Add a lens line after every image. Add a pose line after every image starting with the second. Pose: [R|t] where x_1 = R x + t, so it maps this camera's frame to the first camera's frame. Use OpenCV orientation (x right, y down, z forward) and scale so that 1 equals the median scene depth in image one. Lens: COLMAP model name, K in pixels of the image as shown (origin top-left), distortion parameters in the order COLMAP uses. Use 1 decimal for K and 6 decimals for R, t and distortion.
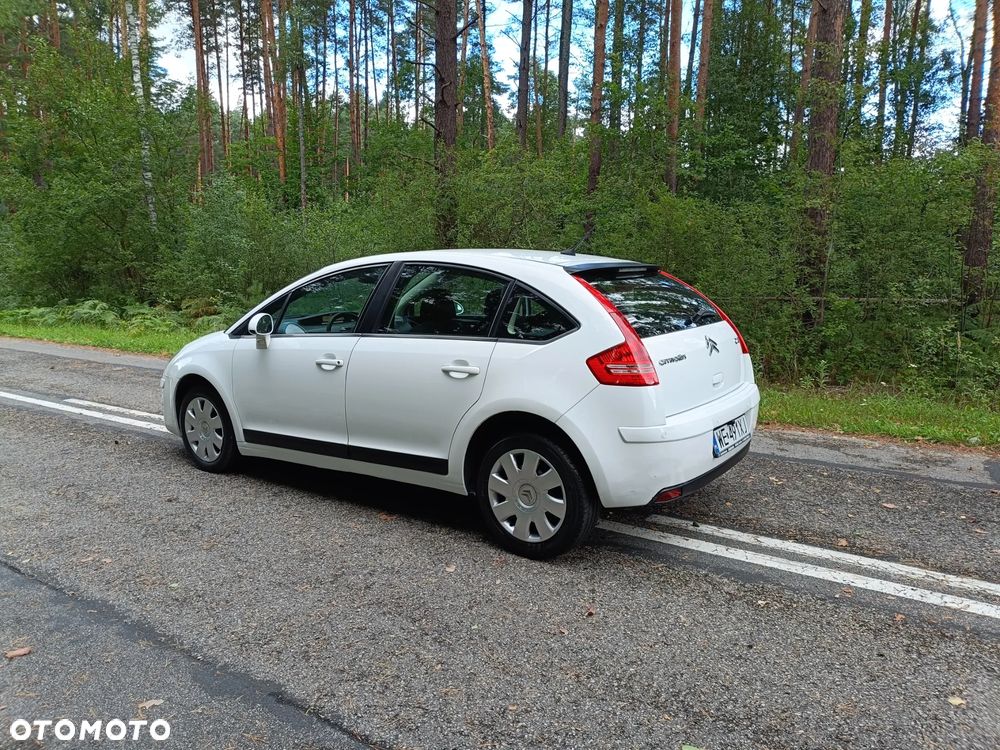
lens RADIAL K [[734.1, 0, 494.8], [0, 734.1, 374.7], [0, 0, 1]] dist [0.030993, -0.018717]
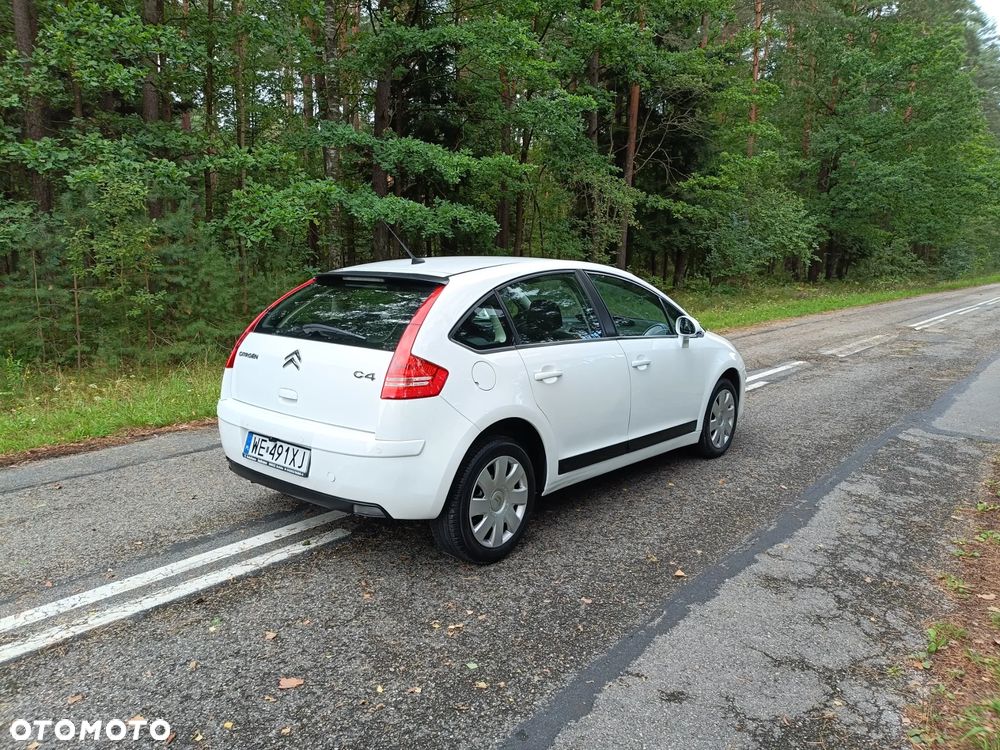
lens RADIAL K [[734.1, 0, 494.1], [0, 734.1, 373.0], [0, 0, 1]] dist [0.030993, -0.018717]
pose [[-0.069323, 0.167975, -0.983351, 1.229849], [-0.167983, 0.969681, 0.177482, -0.238054], [0.983349, 0.177490, -0.039004, 1.304416]]
